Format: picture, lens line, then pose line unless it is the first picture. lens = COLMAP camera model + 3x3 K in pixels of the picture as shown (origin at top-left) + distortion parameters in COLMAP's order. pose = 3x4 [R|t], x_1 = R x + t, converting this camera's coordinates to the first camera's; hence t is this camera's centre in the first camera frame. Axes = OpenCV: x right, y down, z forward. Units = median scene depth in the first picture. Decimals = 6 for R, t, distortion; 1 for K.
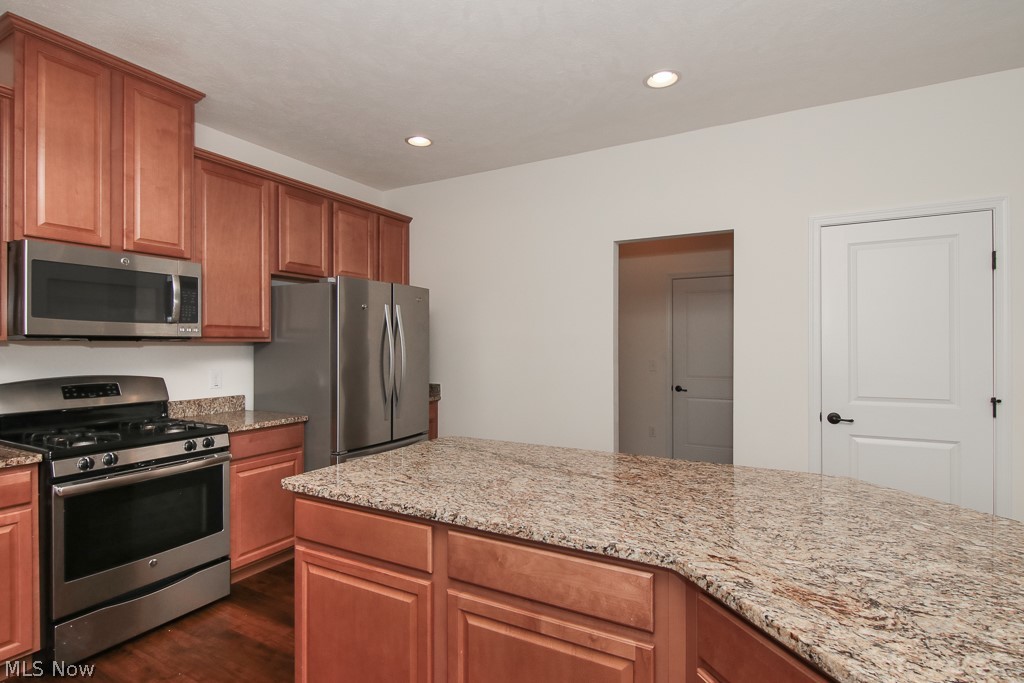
lens RADIAL K [[524.3, 0, 506.2], [0, 524.3, 346.3], [0, 0, 1]] dist [0.008904, -0.001353]
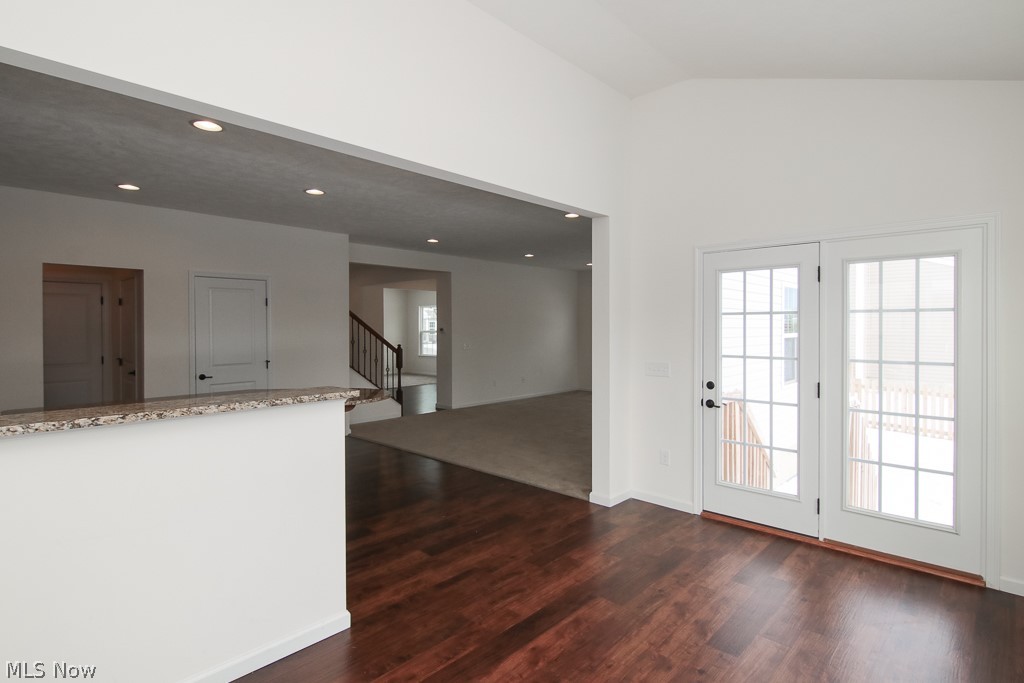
lens RADIAL K [[524.3, 0, 520.8], [0, 524.3, 338.0], [0, 0, 1]] dist [0.008904, -0.001353]
pose [[0.215849, -0.019055, 0.976241, -1.002690], [0.003953, 0.999818, 0.018642, -0.037369], [-0.976419, -0.000165, 0.215885, -0.554344]]
